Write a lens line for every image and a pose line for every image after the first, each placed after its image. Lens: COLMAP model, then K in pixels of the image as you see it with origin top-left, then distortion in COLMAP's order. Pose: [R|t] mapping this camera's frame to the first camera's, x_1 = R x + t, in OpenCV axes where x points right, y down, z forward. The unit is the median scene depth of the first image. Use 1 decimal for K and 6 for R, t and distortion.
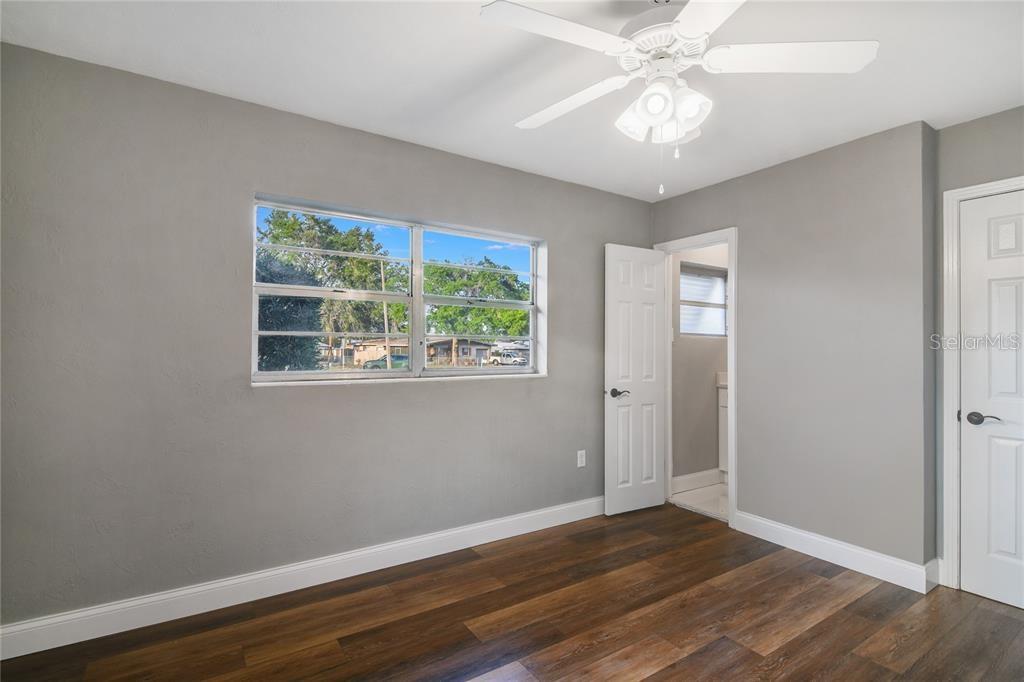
lens RADIAL K [[493.7, 0, 514.3], [0, 493.7, 350.9], [0, 0, 1]] dist [-0.000099, -0.001333]
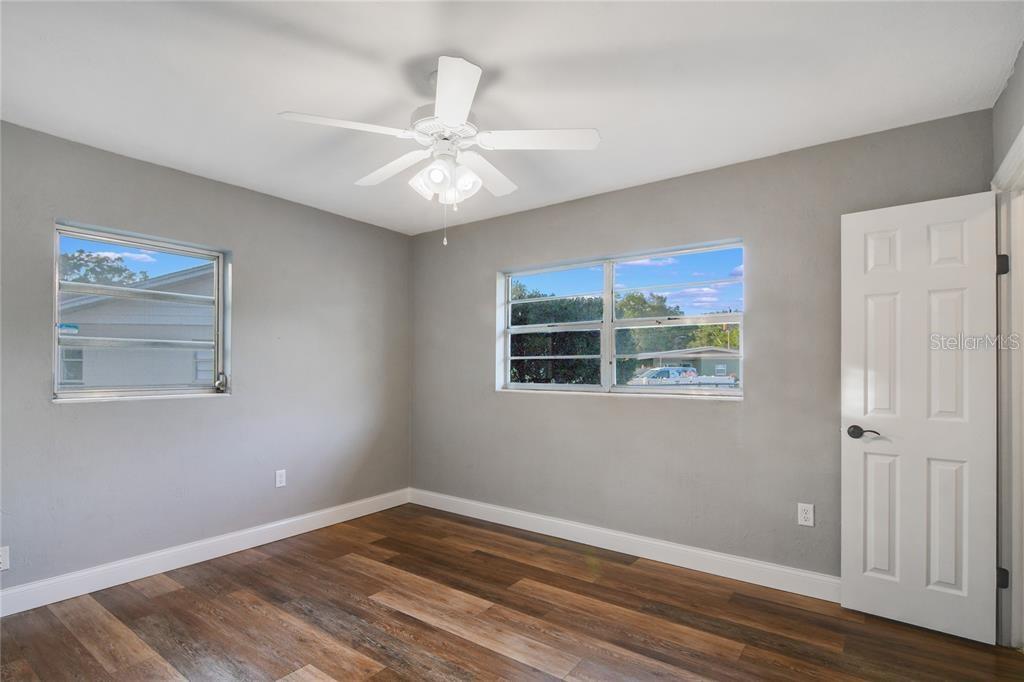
lens RADIAL K [[505.5, 0, 514.2], [0, 505.5, 376.7], [0, 0, 1]] dist [-0.002761, -0.000966]
pose [[0.343785, 0.006284, -0.939027, 0.939088], [-0.012387, 0.999921, 0.002157, 0.018250], [0.938967, 0.010890, 0.343836, 0.429997]]
